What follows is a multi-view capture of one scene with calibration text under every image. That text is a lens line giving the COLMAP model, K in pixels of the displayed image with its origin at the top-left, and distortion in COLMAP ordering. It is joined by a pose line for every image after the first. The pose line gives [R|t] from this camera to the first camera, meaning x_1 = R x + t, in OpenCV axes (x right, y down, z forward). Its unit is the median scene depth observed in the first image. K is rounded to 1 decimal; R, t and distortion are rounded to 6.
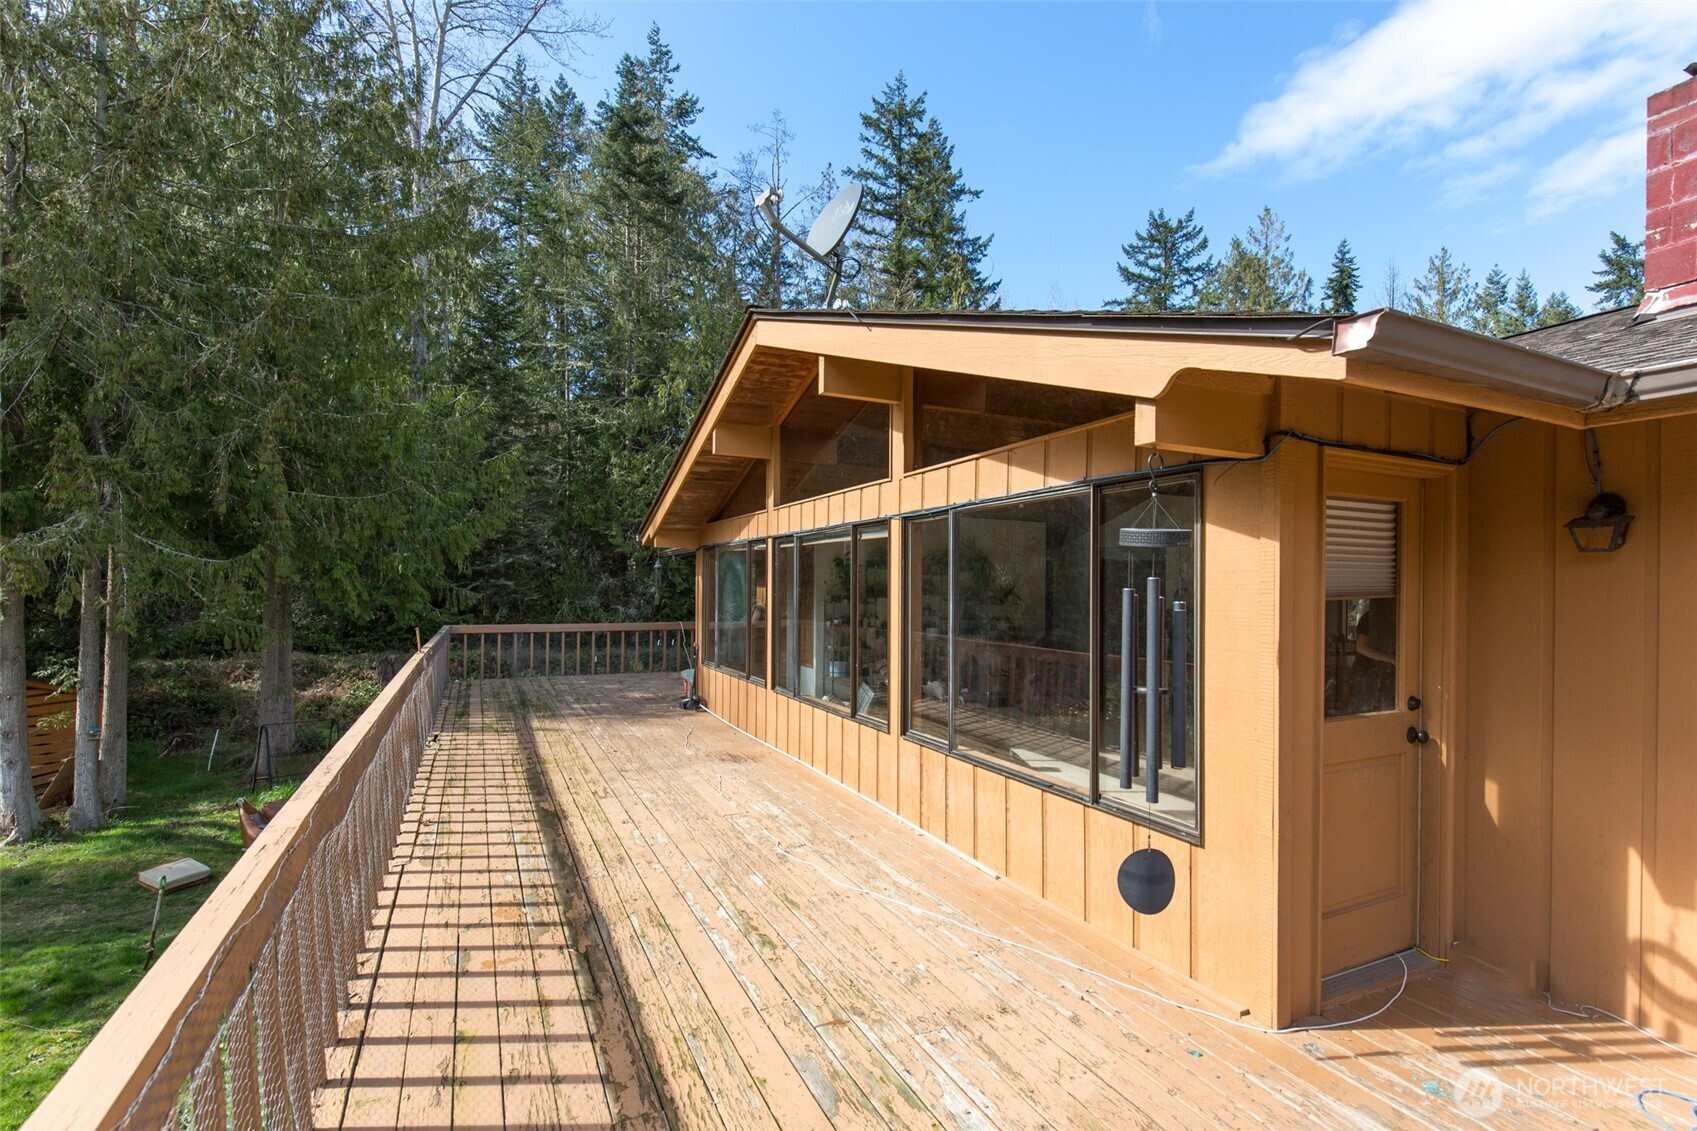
lens RADIAL K [[758.2, 0, 865.8], [0, 758.2, 591.6], [0, 0, 1]] dist [0.001049, -0.008063]
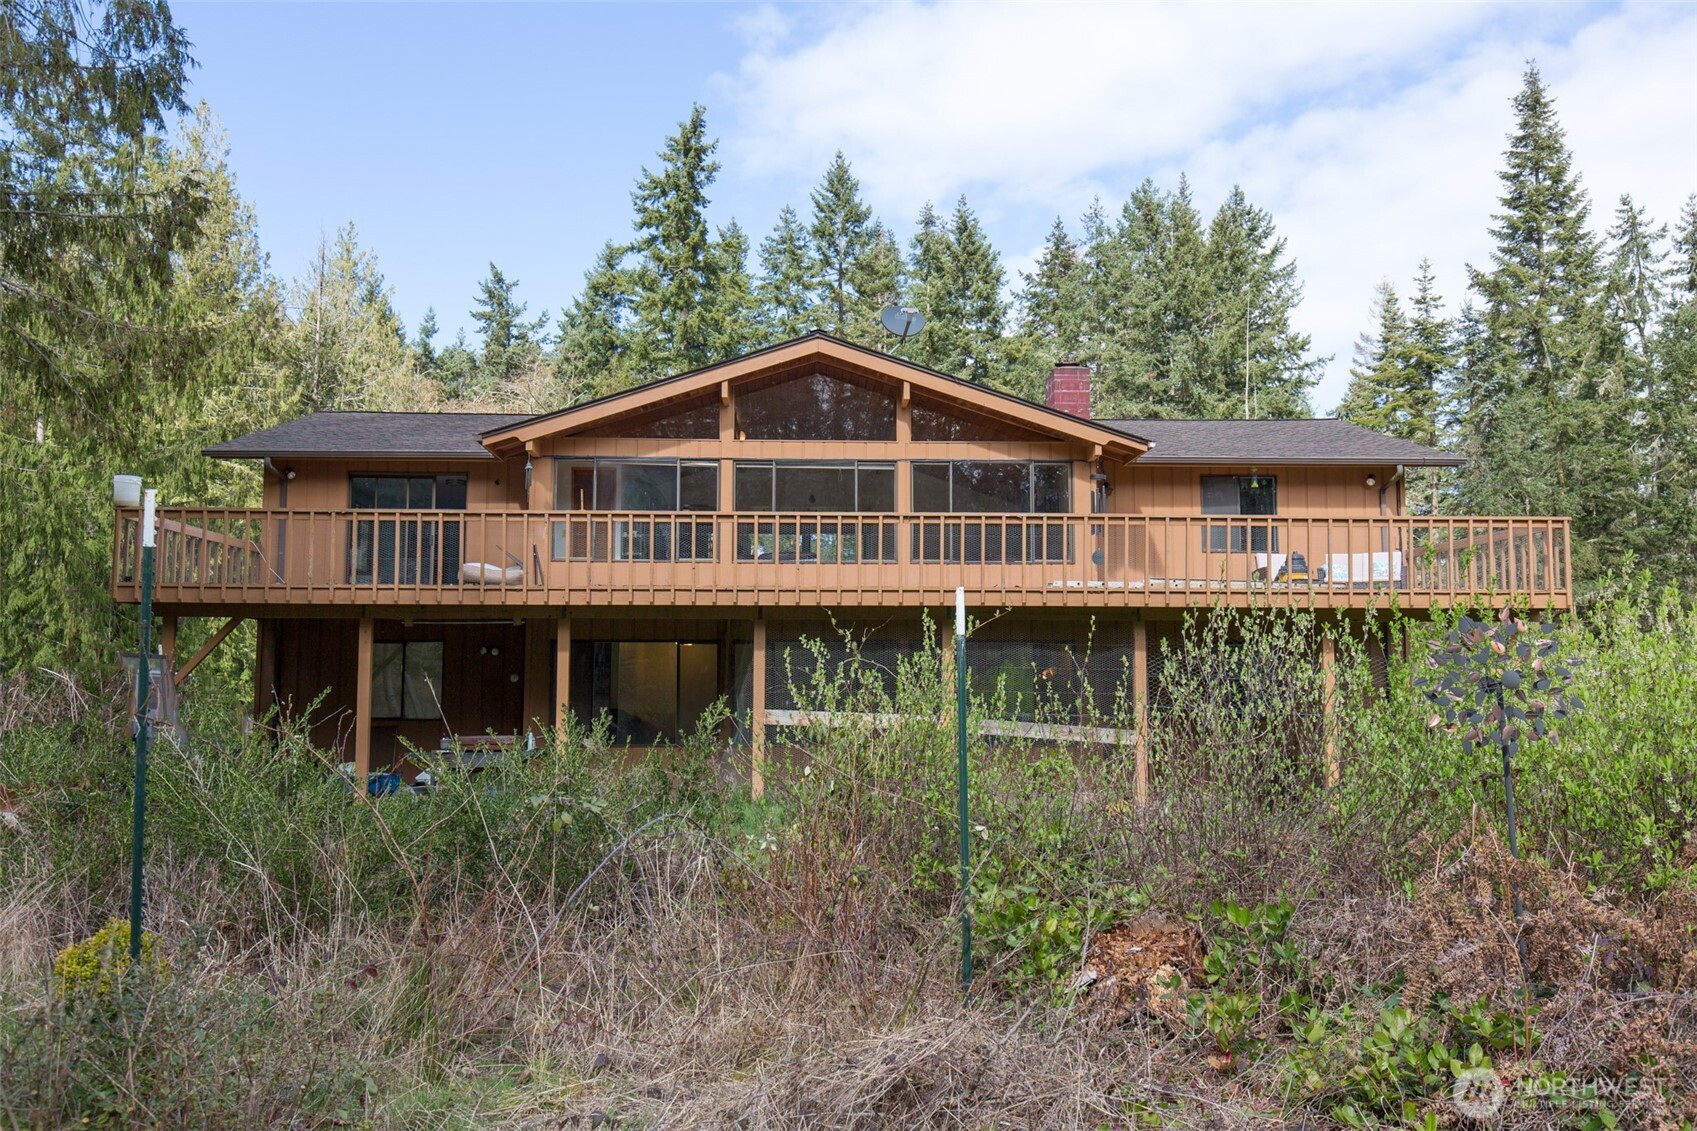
lens RADIAL K [[1332.8, 0, 848.5], [0, 1332.8, 565.5], [0, 0, 1]] dist [0.011742, 0.004198]
pose [[0.412060, 0.075984, 0.907983, -3.501557], [0.007635, 0.996194, -0.086831, 0.527581], [-0.911125, 0.042712, 0.409912, -0.313228]]
